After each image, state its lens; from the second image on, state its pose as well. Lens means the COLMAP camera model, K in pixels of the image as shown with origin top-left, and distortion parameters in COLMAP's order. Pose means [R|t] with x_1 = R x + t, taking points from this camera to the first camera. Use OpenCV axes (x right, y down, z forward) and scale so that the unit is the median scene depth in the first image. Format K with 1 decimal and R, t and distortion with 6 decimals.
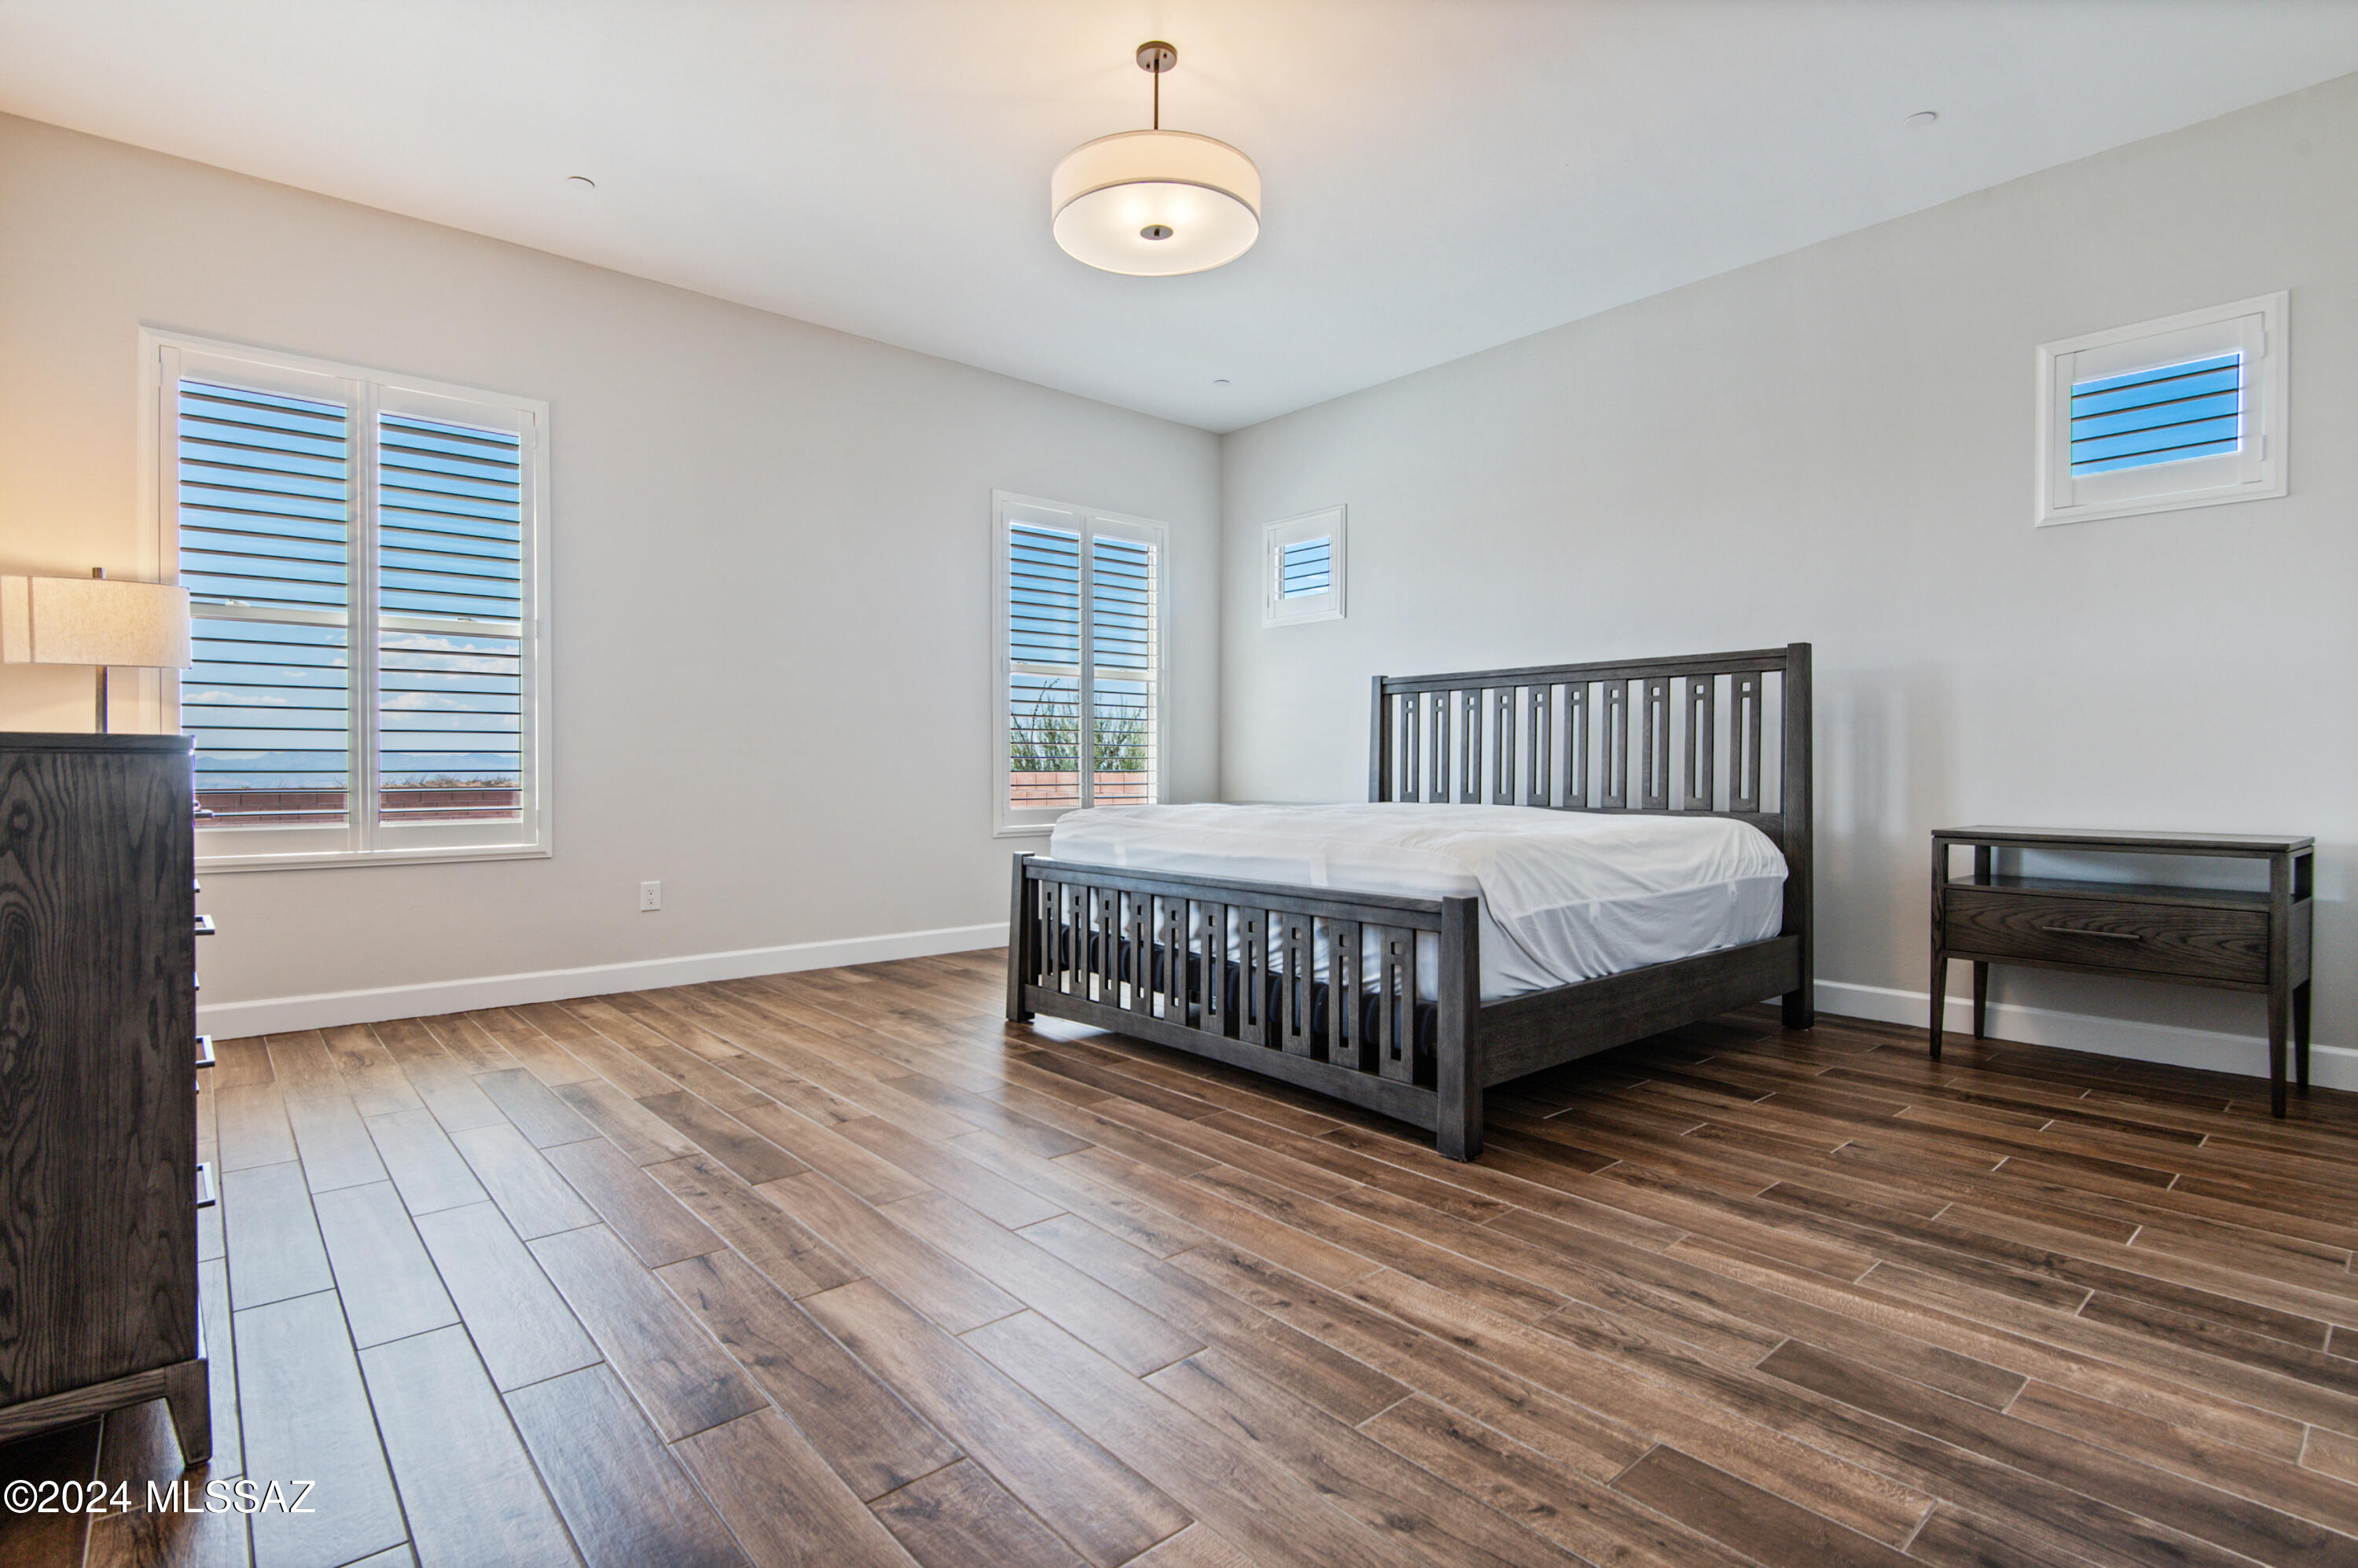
lens RADIAL K [[1148.8, 0, 1168.2], [0, 1148.8, 786.7], [0, 0, 1]] dist [0.000928, -0.001193]
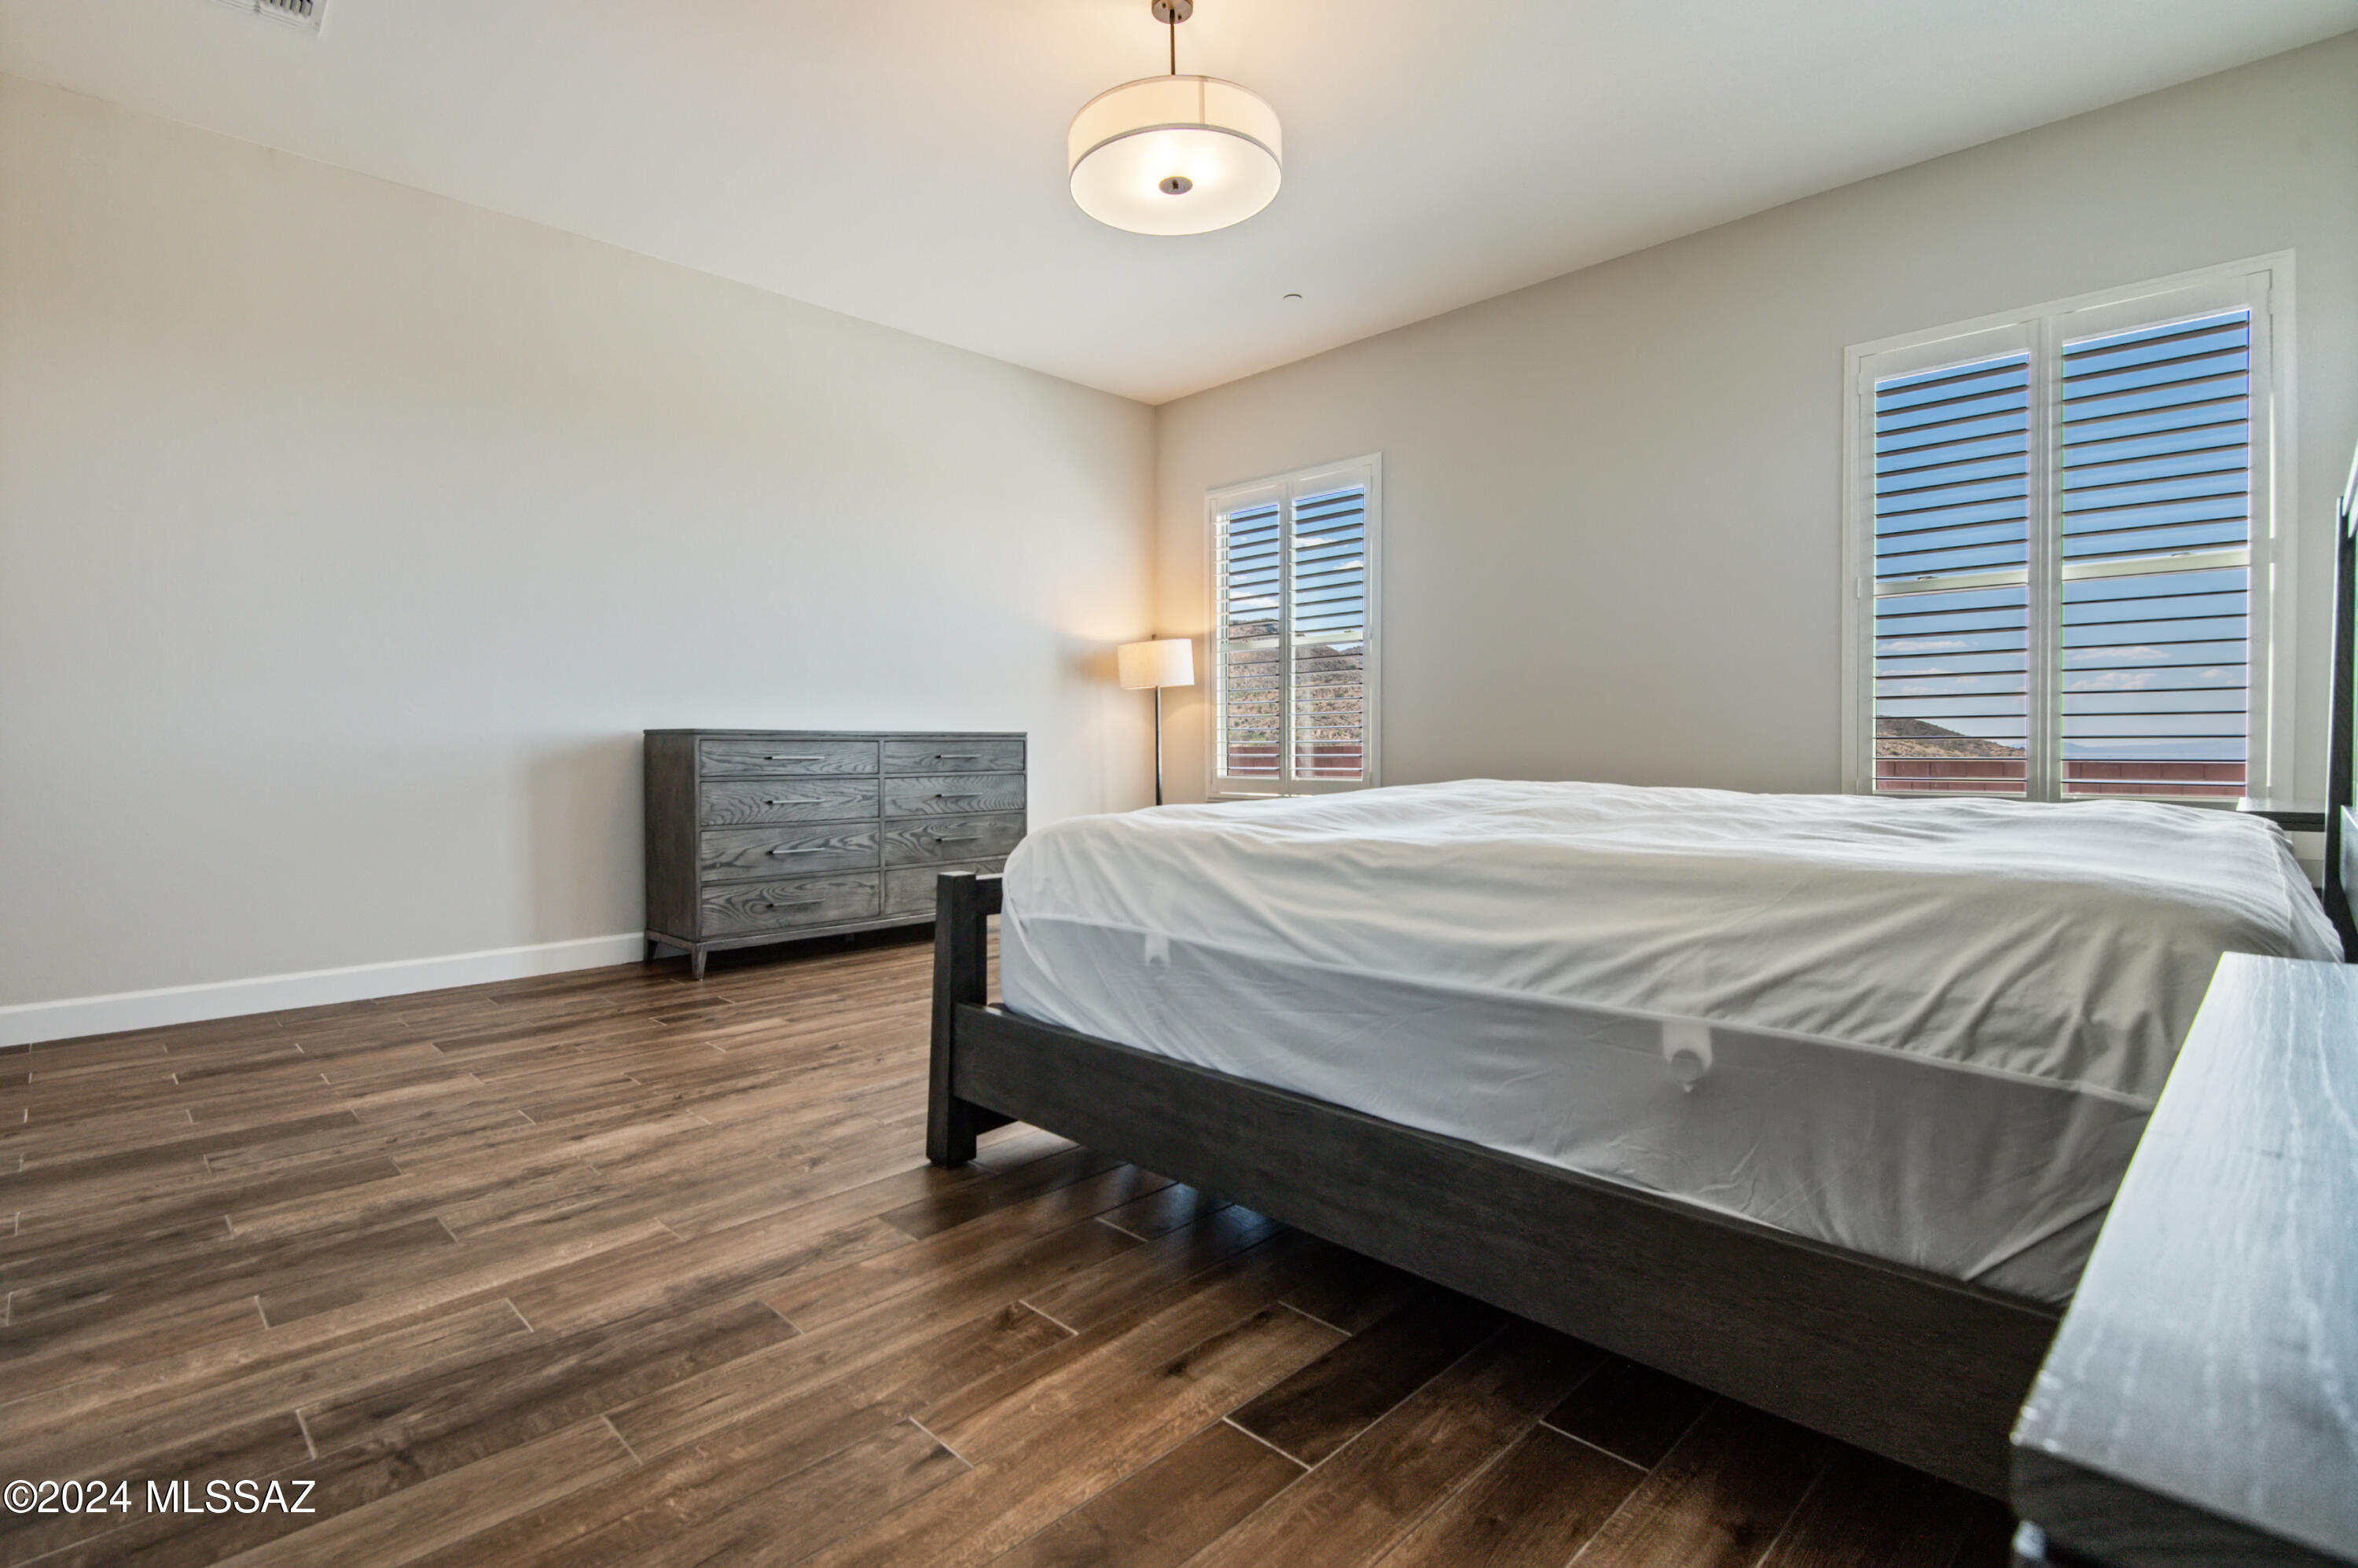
lens RADIAL K [[1148.8, 0, 1169.9], [0, 1148.8, 767.1], [0, 0, 1]] dist [0.000928, -0.001193]
pose [[0.046398, 0.014622, -0.998816, 1.643507], [-0.006750, 0.999875, 0.014324, -0.002034], [0.998900, 0.006077, 0.046491, 1.599833]]
